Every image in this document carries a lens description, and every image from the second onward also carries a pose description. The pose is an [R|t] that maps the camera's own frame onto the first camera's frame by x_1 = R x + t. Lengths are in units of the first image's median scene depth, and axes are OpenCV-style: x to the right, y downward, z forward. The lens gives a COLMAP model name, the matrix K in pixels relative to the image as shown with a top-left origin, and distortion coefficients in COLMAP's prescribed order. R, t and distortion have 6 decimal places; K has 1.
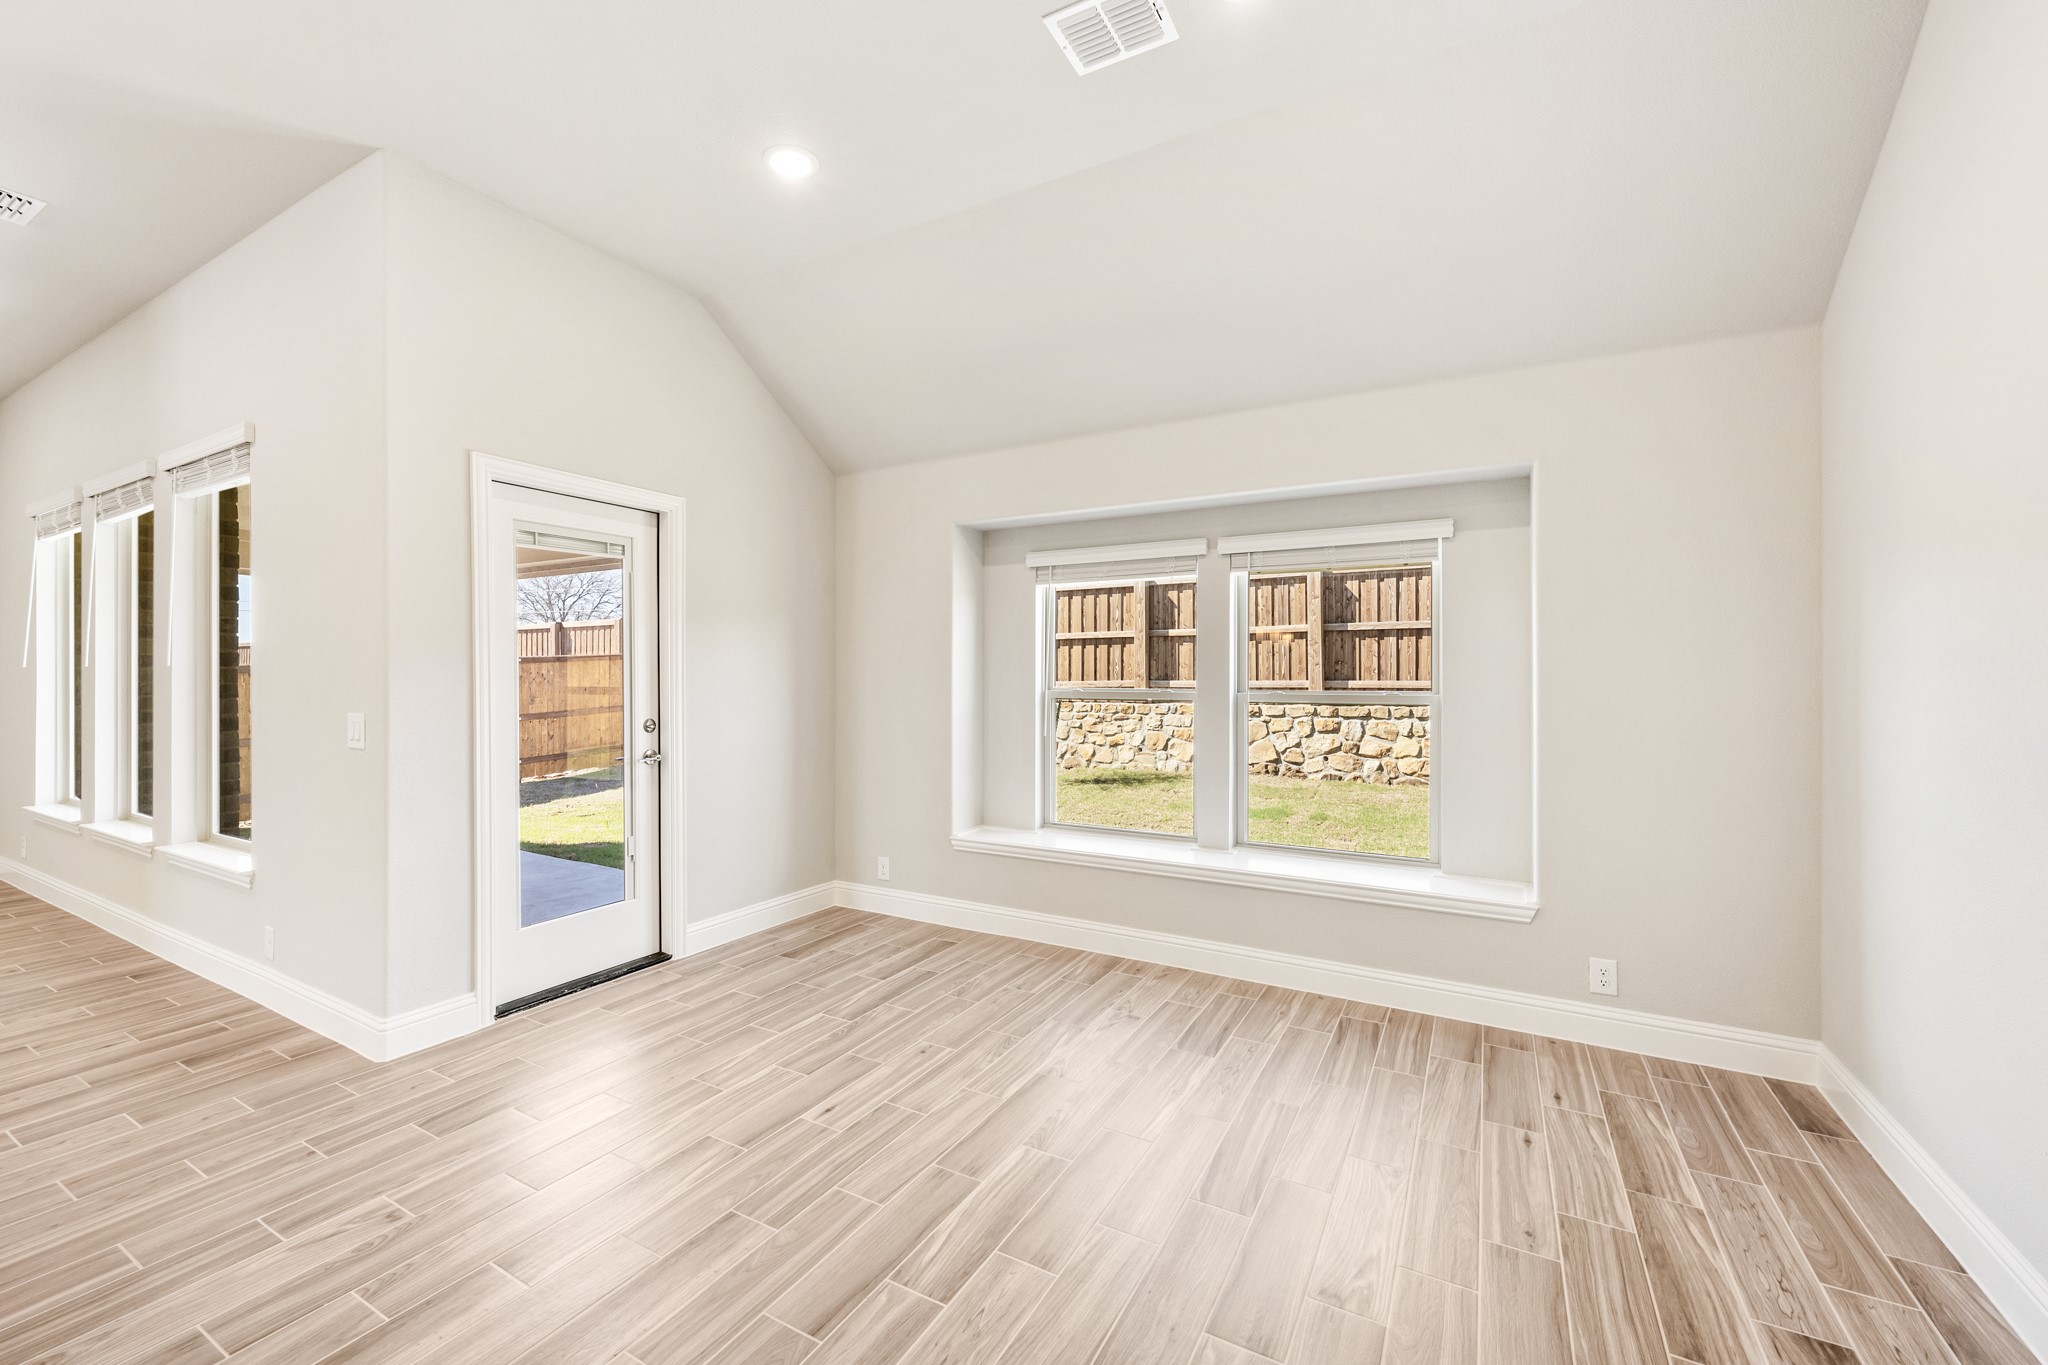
lens RADIAL K [[834.5, 0, 973.3], [0, 834.5, 690.4], [0, 0, 1]] dist [-0.002858, 0.000717]
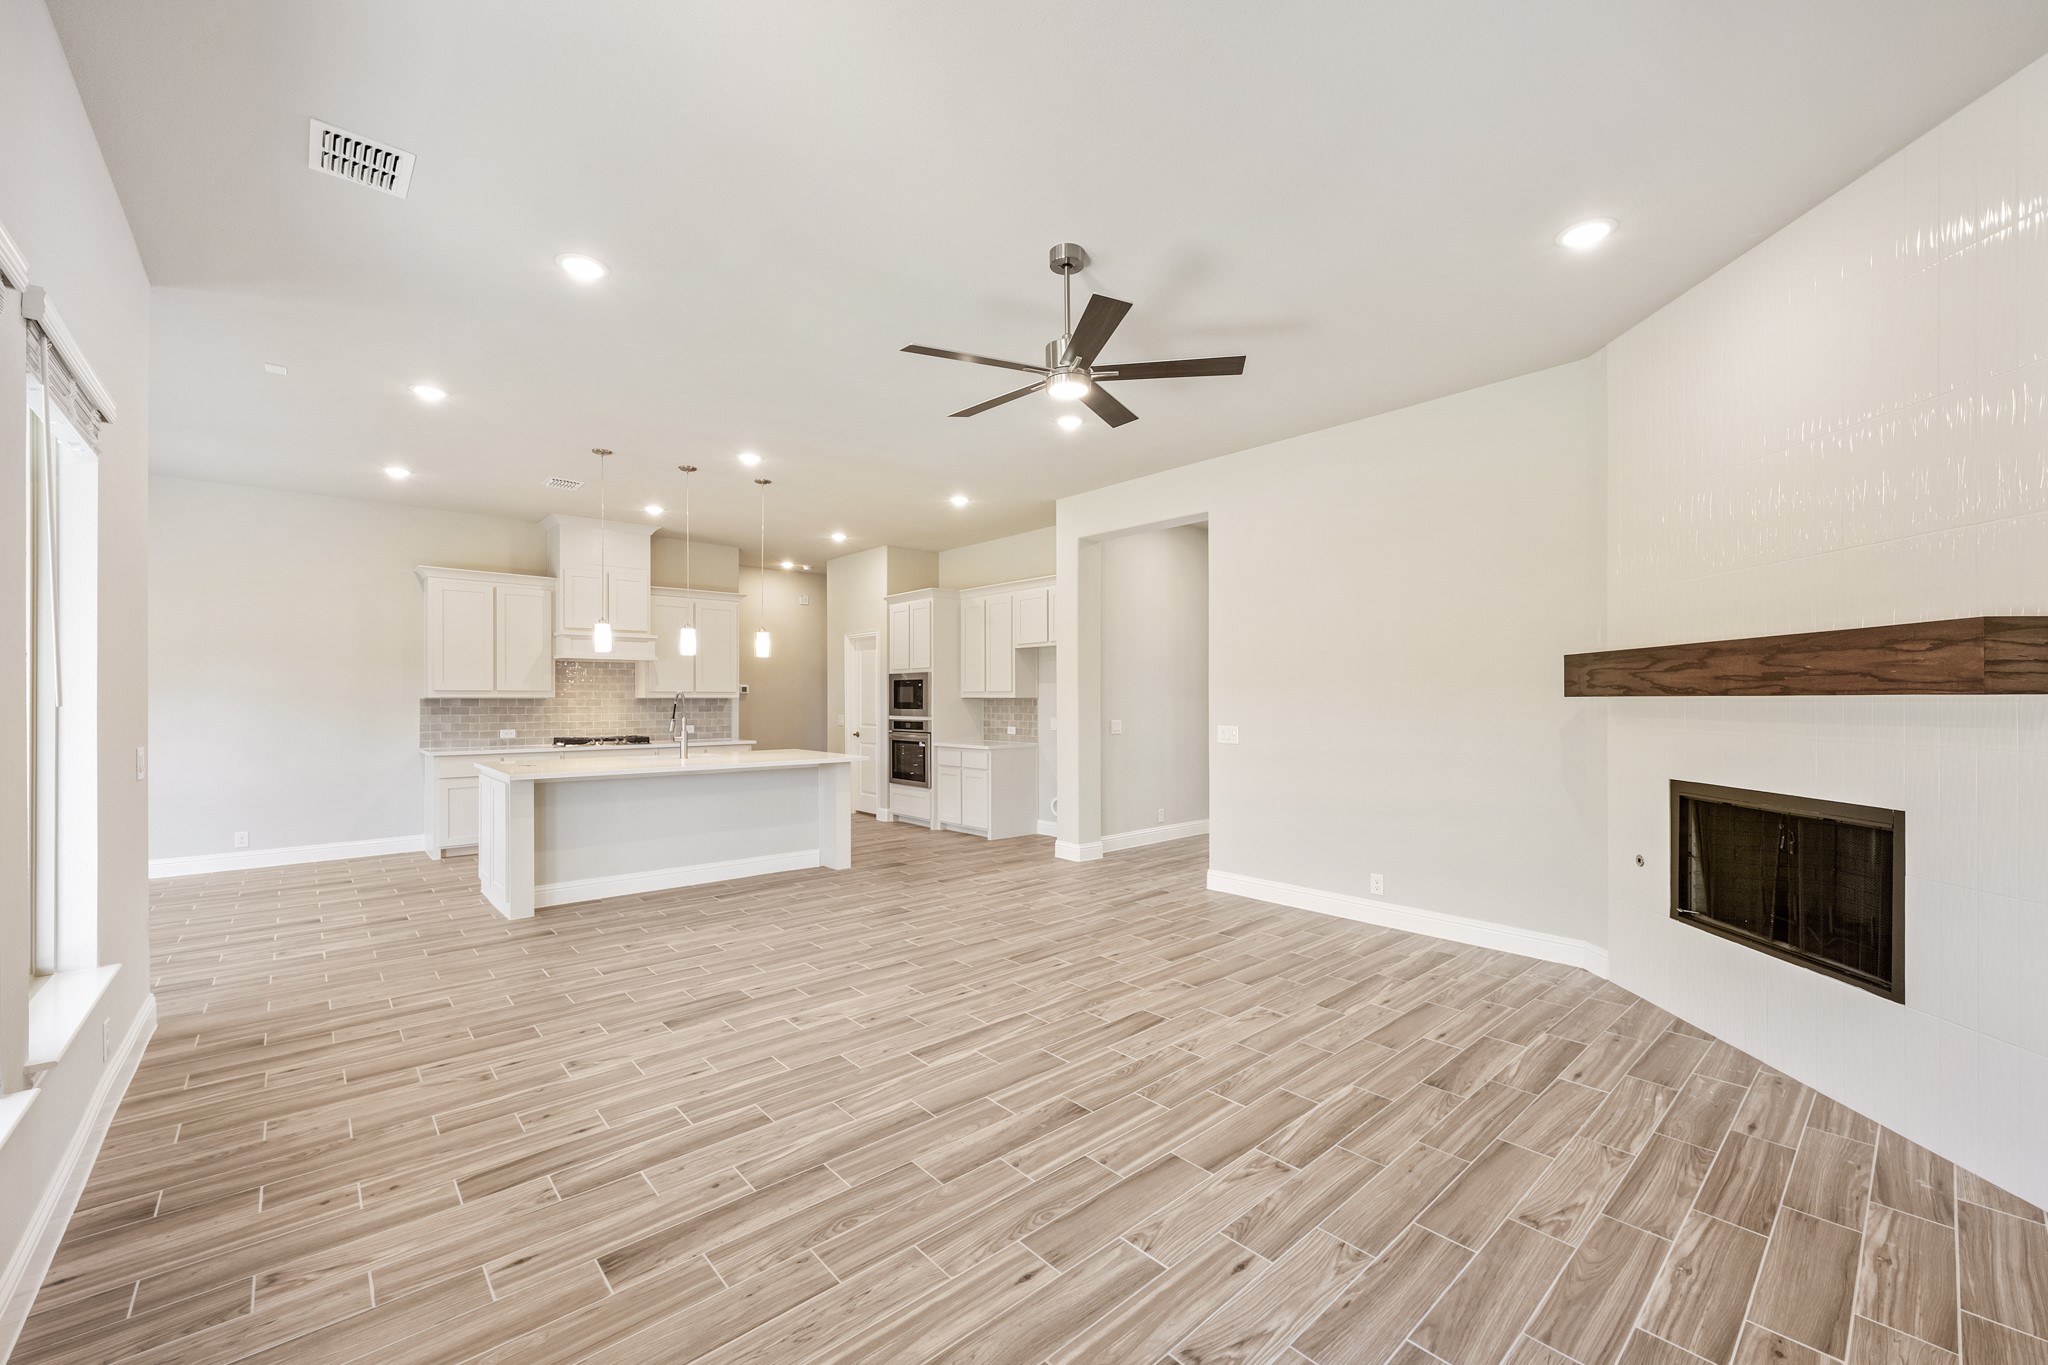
lens RADIAL K [[834.5, 0, 1032.6], [0, 834.5, 689.3], [0, 0, 1]] dist [-0.002858, 0.000717]
pose [[-0.954496, -0.001225, 0.298221, -1.923627], [-0.000685, 0.999998, 0.001916, -0.050889], [-0.298223, 0.001624, -0.954495, 1.478811]]
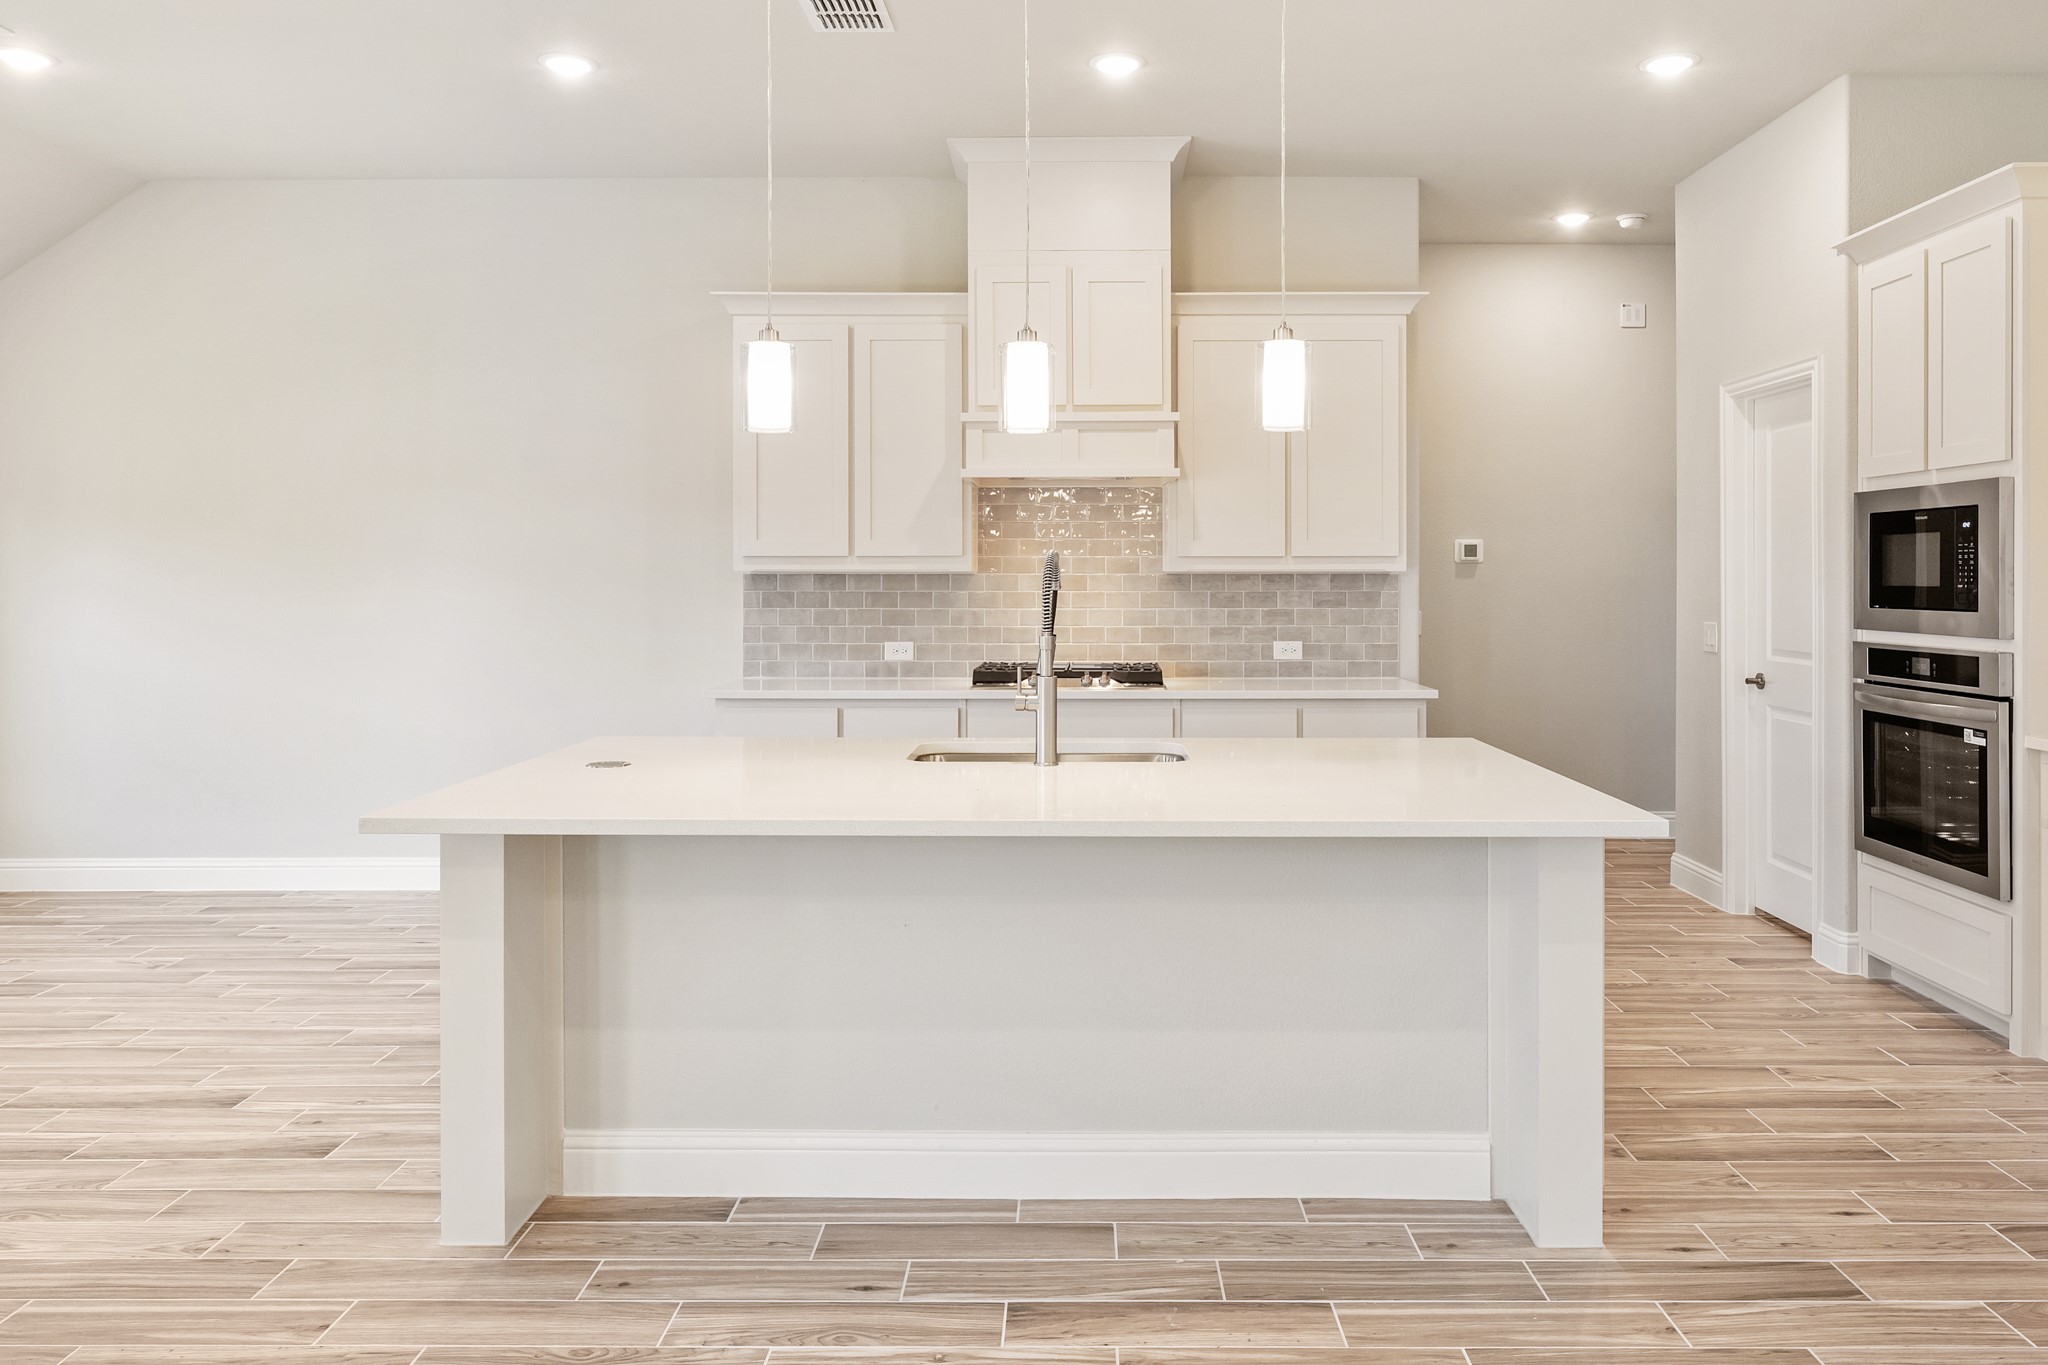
lens RADIAL K [[1396.0, 0, 1069.4], [0, 1396.0, 586.7], [0, 0, 1]] dist [-0.008185, 0.003487]
pose [[-0.505691, -0.014178, 0.862598, -1.474852], [0.008609, 0.999732, 0.021480, -0.039320], [-0.862672, 0.018288, -0.505433, 0.415134]]
